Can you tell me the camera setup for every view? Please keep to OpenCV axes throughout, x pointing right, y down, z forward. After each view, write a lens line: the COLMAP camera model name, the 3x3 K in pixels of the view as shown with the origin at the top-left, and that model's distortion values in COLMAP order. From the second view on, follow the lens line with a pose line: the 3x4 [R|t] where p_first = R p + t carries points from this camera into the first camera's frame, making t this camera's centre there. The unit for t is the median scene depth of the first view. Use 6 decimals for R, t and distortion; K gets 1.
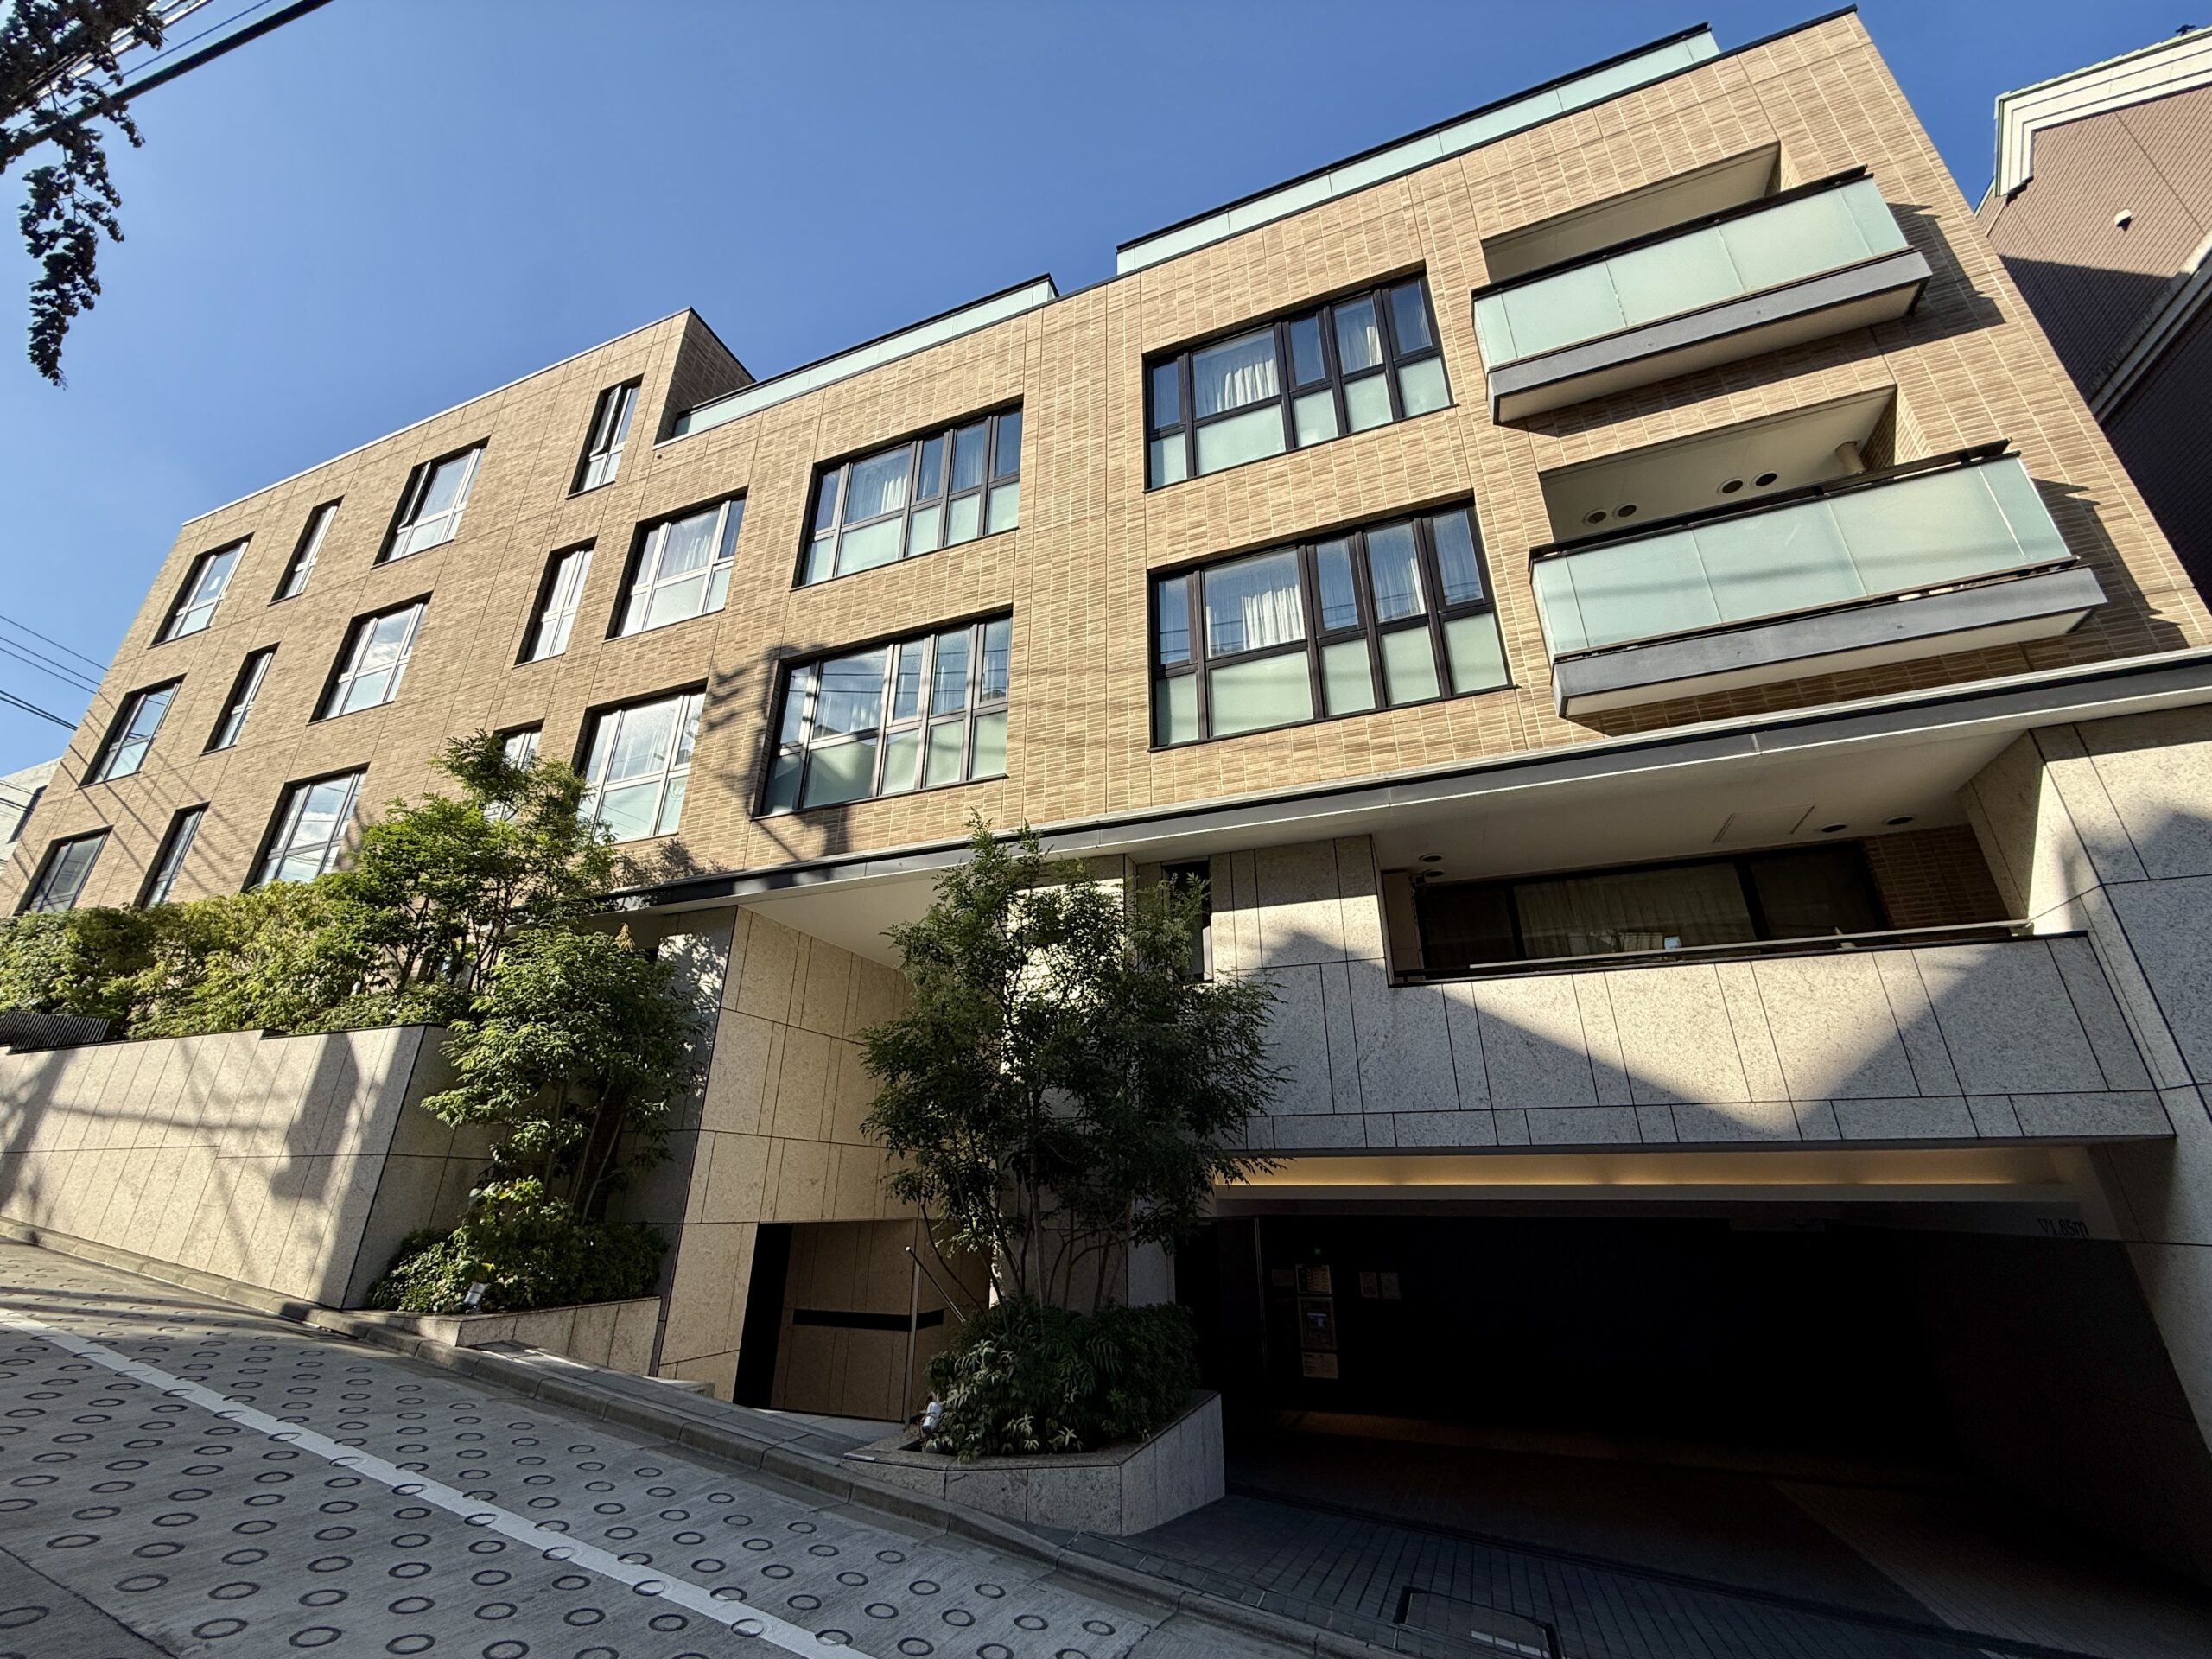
lens RADIAL K [[875.9, 0, 1101.2], [0, 875.9, 827.2], [0, 0, 1]] dist [-0.001947, 0.000085]
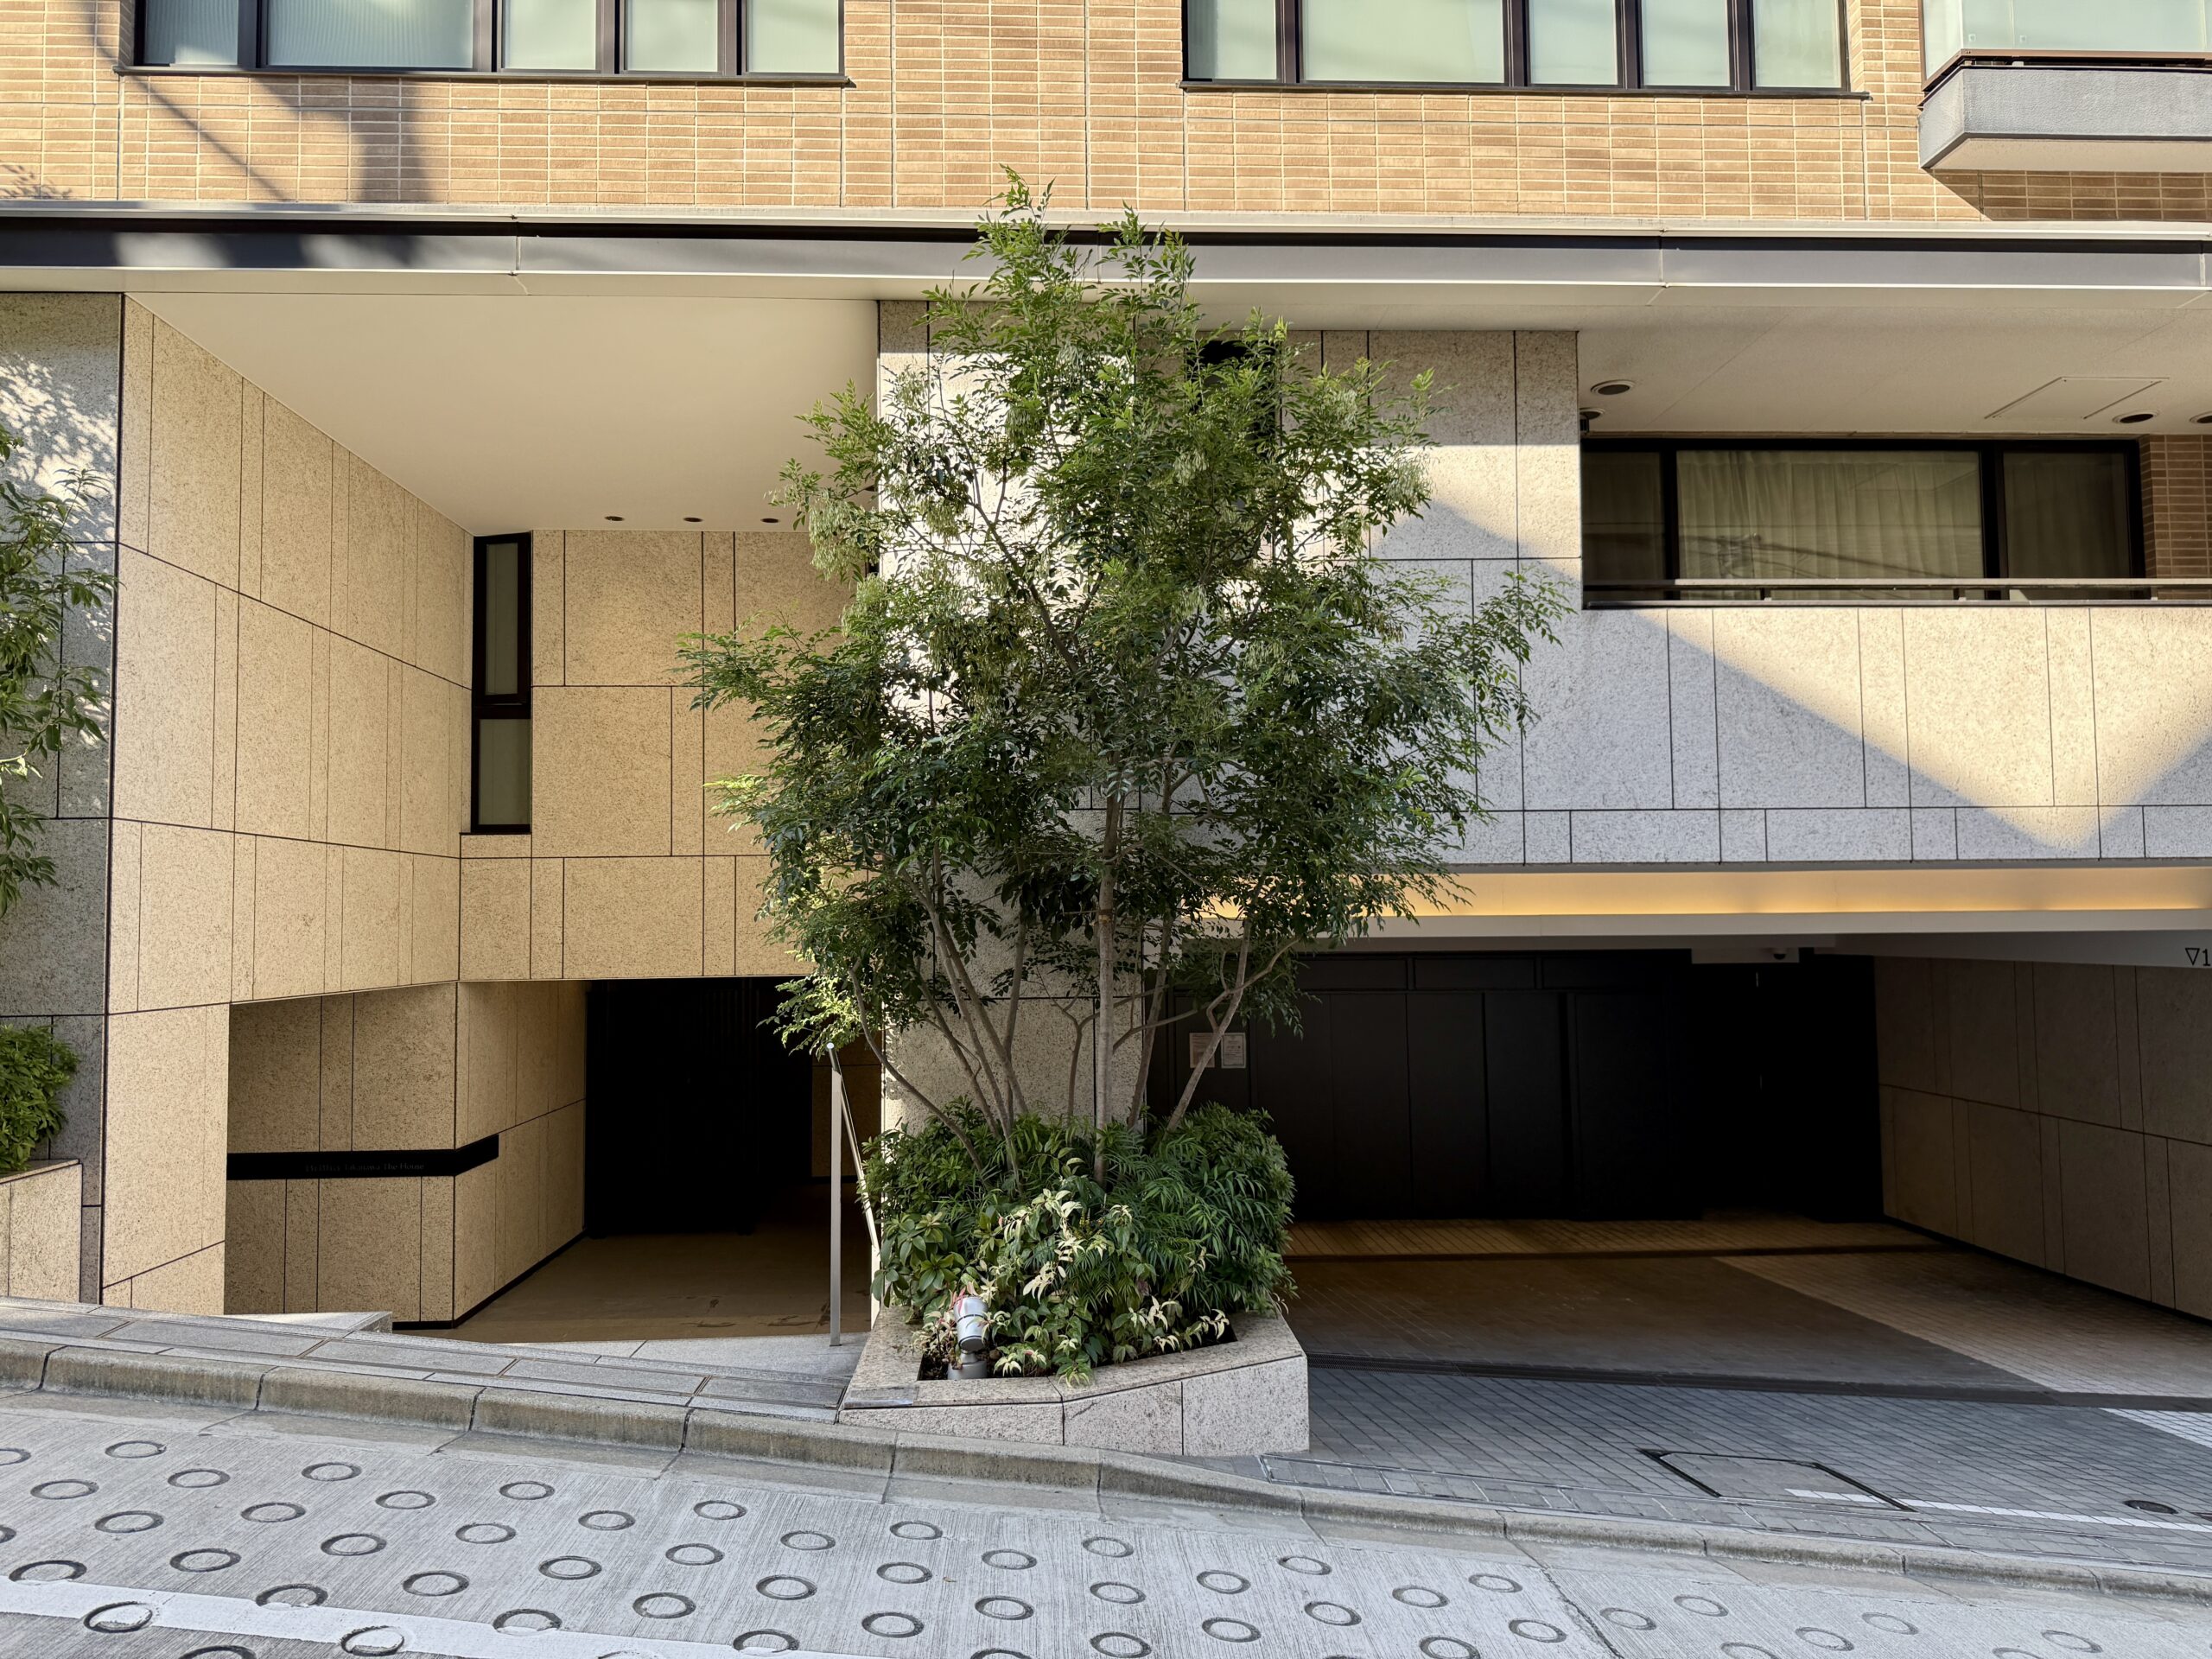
lens RADIAL K [[1559.9, 0, 1106.0], [0, 1559.9, 829.5], [0, 0, 1]] dist [0.014253, -0.021031]
pose [[0.915763, 0.009536, 0.401606, -0.307378], [-0.144250, 0.940849, 0.306586, 0.037757], [-0.374927, -0.338692, 0.862970, 0.130228]]
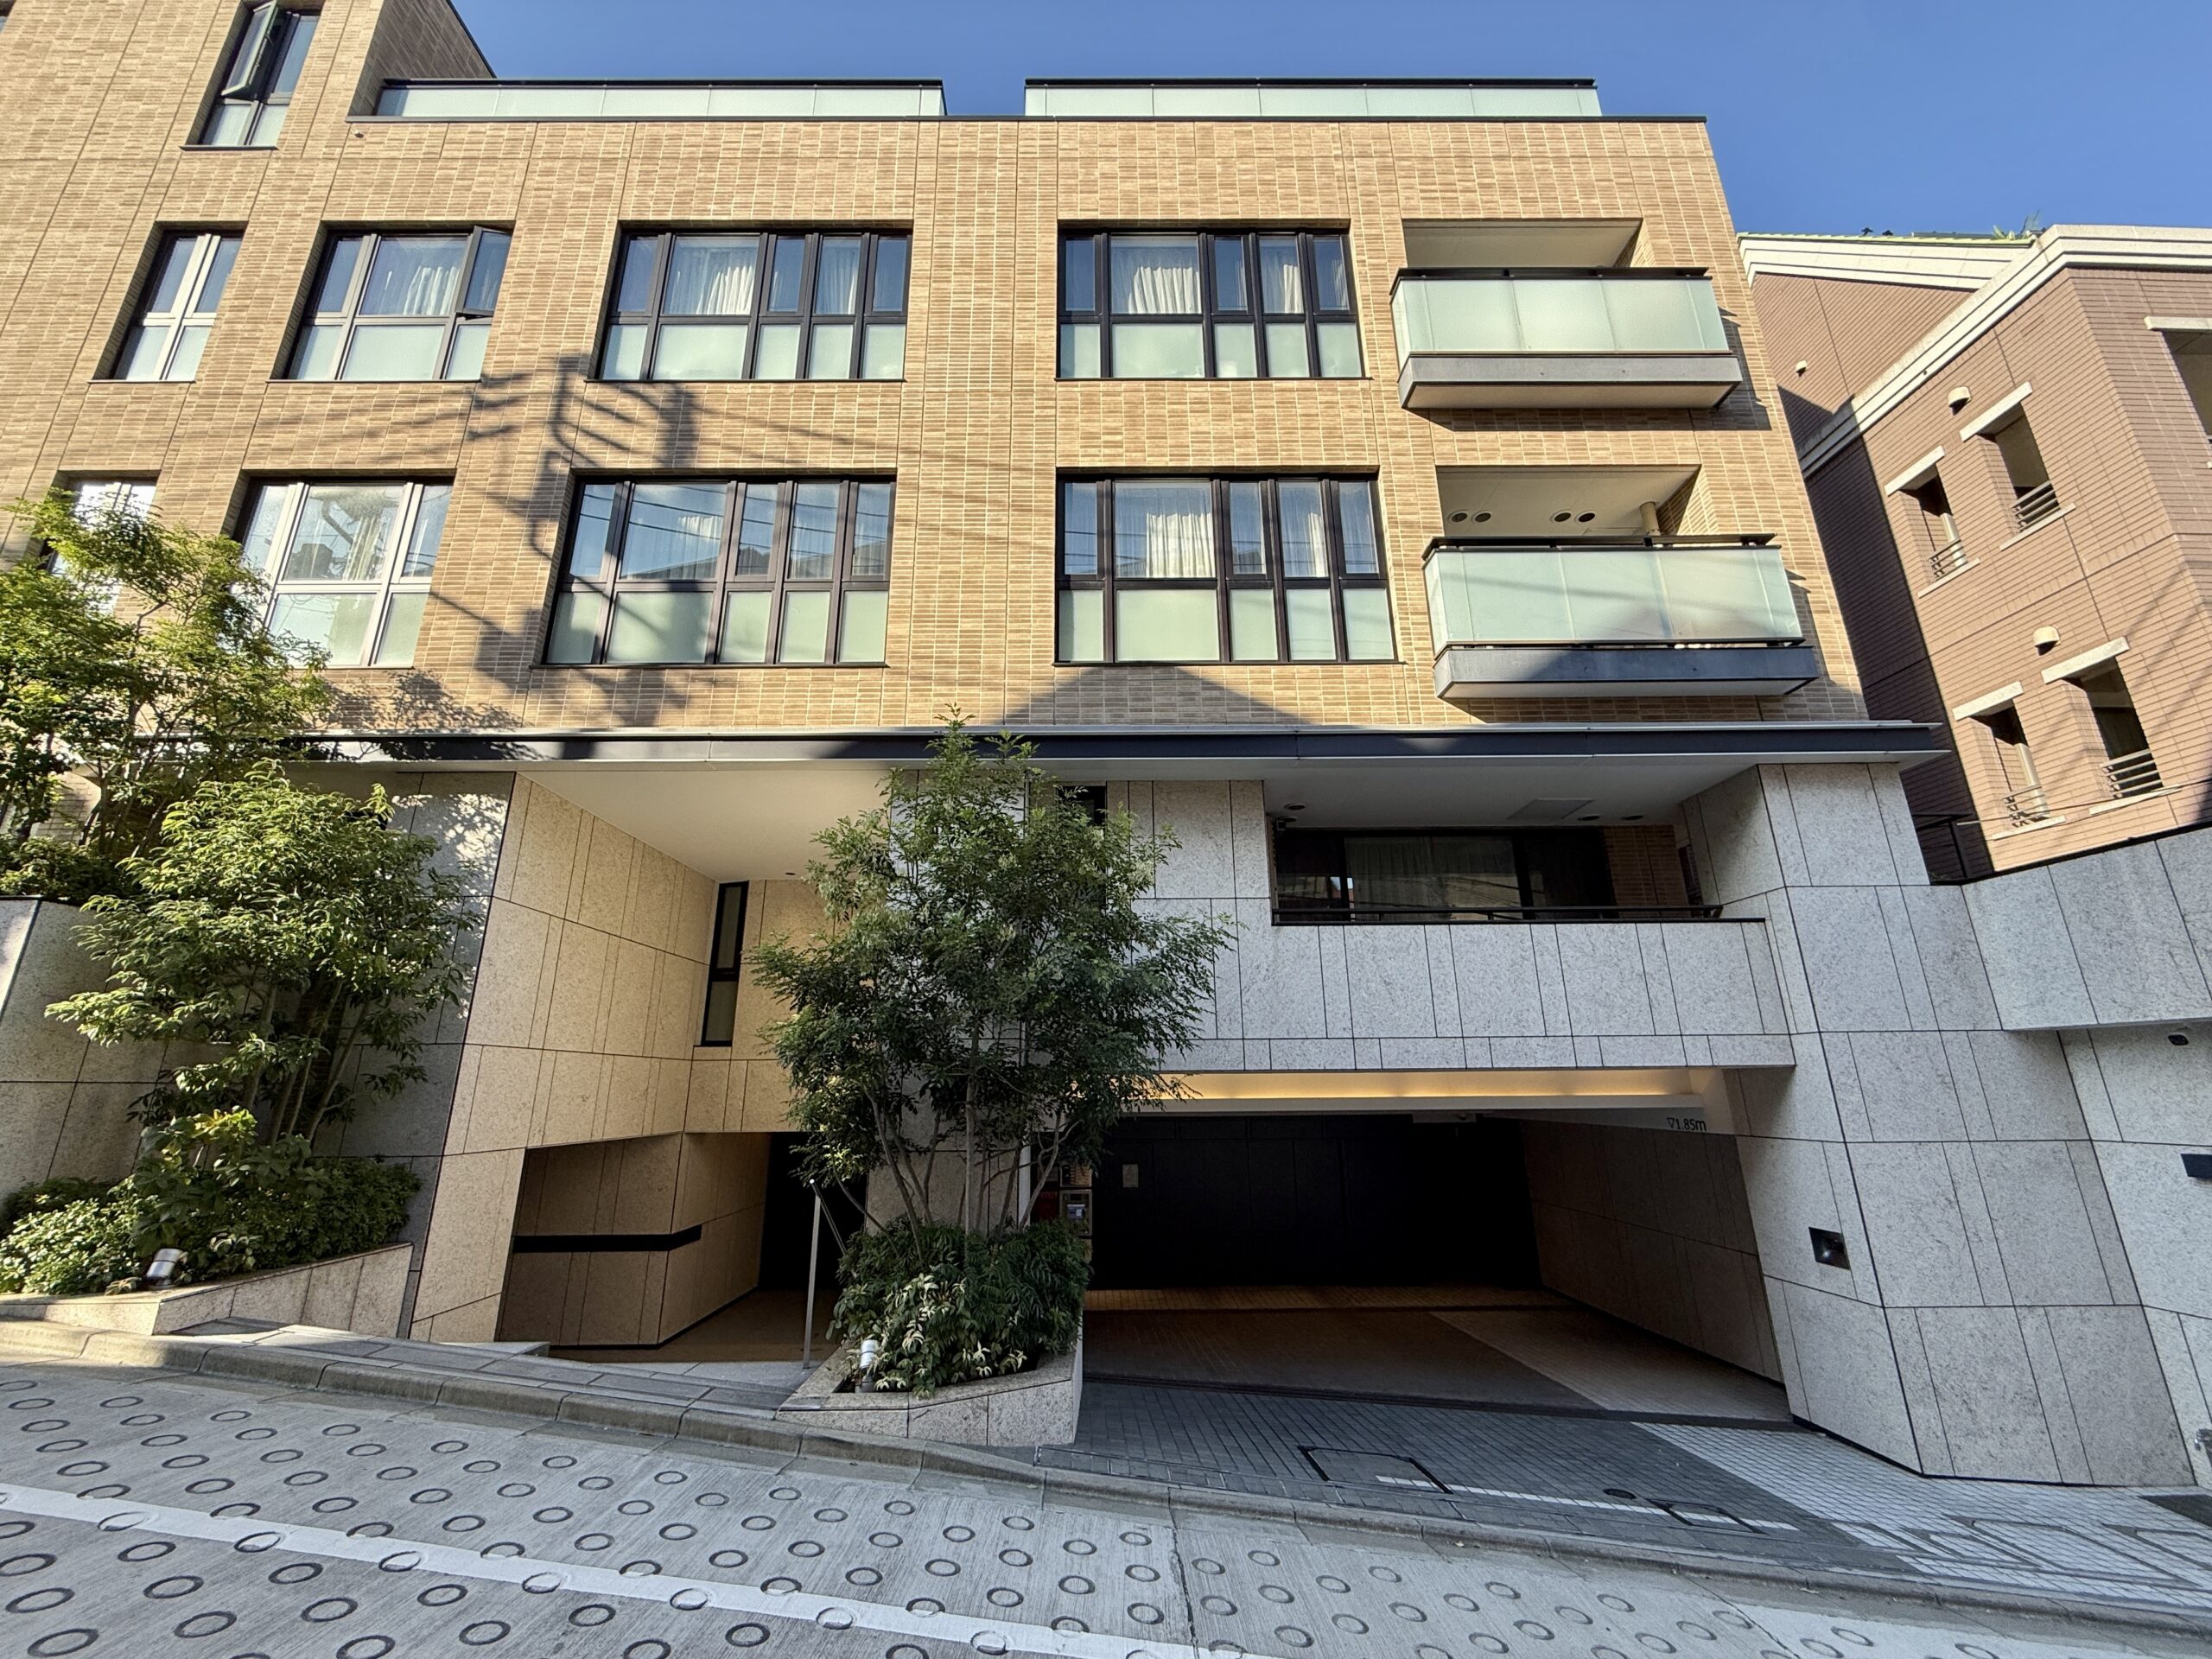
lens RADIAL K [[875.9, 0, 1101.2], [0, 875.9, 827.2], [0, 0, 1]] dist [-0.001947, 0.000085]
pose [[0.931409, 0.092996, 0.351893, -0.205912], [-0.132113, 0.987251, 0.088780, -0.003643], [-0.339150, -0.129180, 0.931821, 0.064320]]
